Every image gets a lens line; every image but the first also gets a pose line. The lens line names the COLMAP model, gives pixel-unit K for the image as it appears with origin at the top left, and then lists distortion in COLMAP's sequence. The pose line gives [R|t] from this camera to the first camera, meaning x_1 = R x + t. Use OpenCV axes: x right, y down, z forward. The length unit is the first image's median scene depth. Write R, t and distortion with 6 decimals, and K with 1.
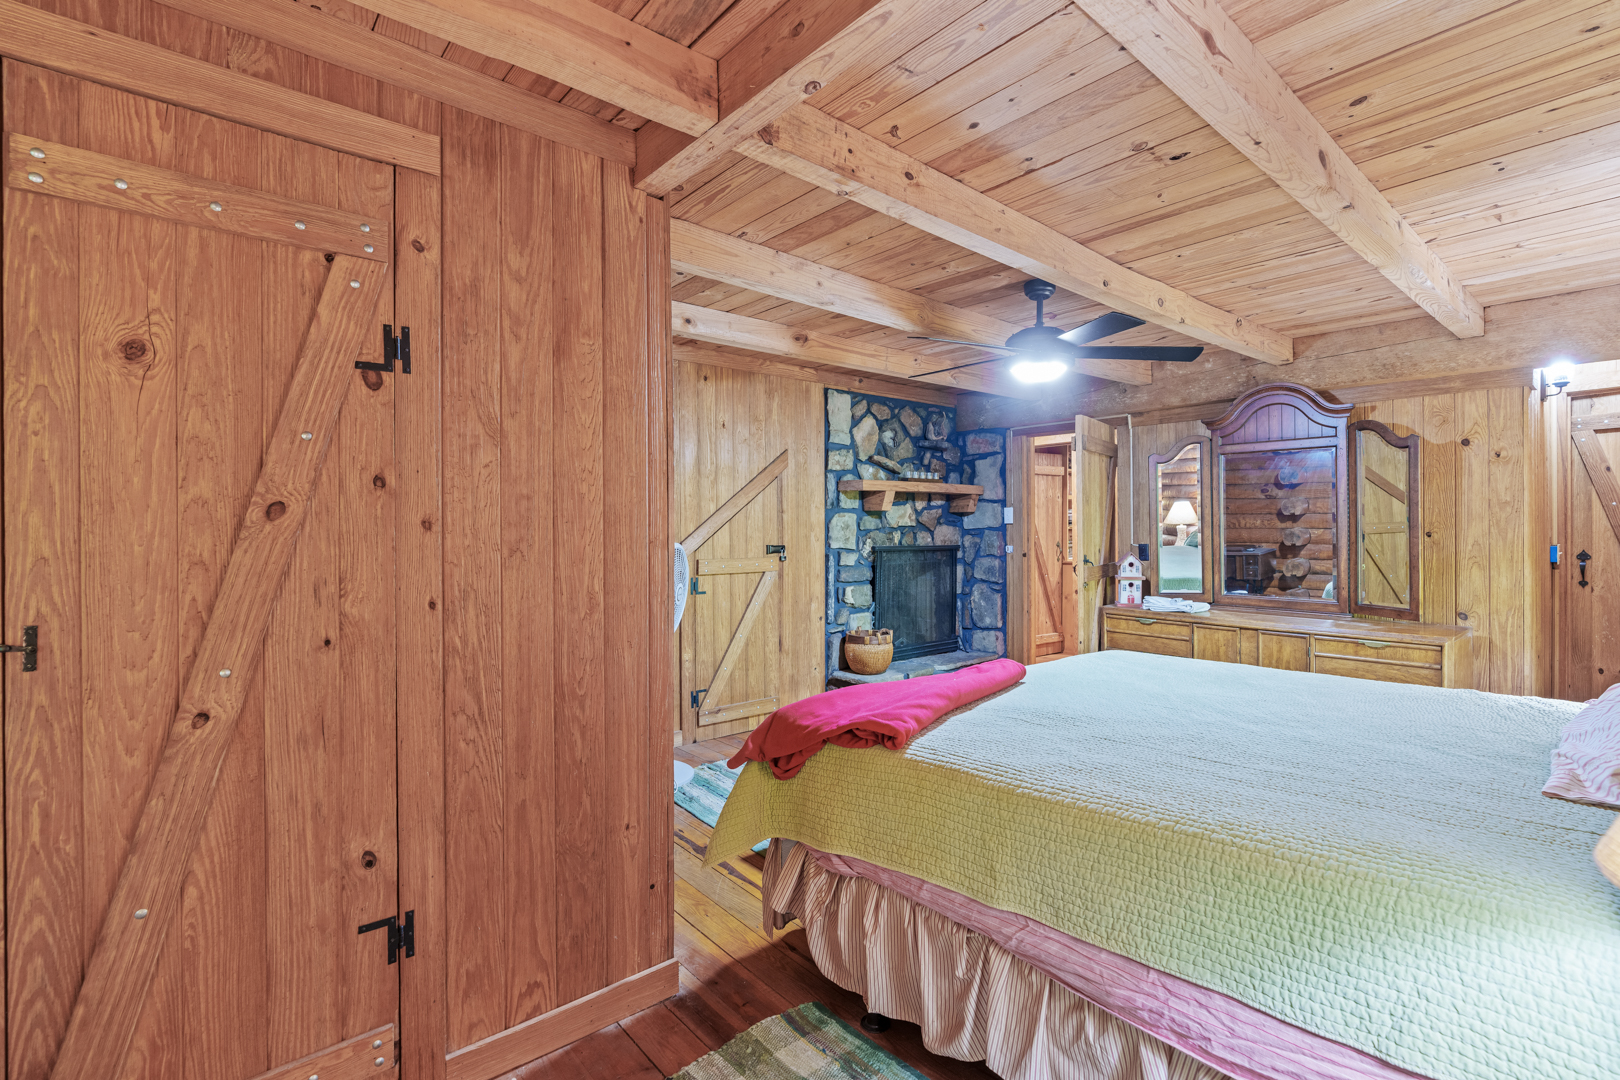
lens RADIAL K [[738.7, 0, 814.9], [0, 738.7, 528.2], [0, 0, 1]] dist [-0.014011, 0.004602]
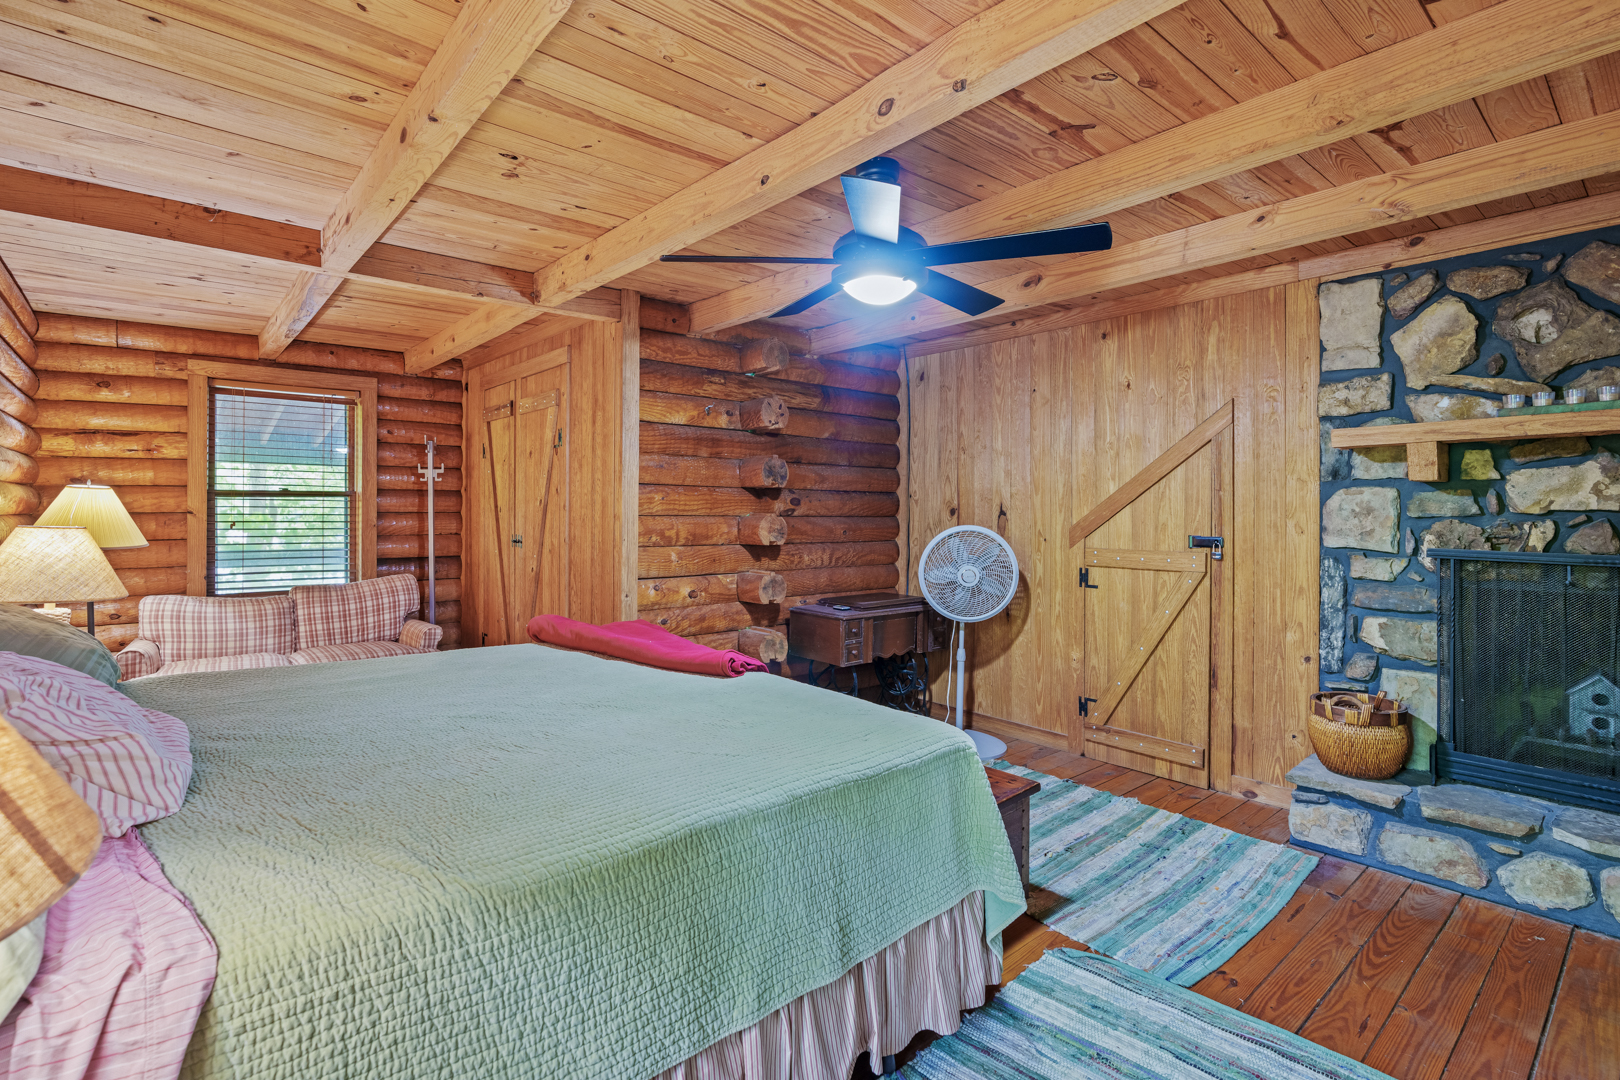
lens RADIAL K [[761.9, 0, 810.1], [0, 761.9, 514.4], [0, 0, 1]] dist [0.000261, 0.000339]
pose [[0.008886, 0.006974, -0.999936, 0.627830], [-0.005273, 0.999962, 0.006927, -0.001581], [0.999947, 0.005211, 0.008922, 0.562835]]
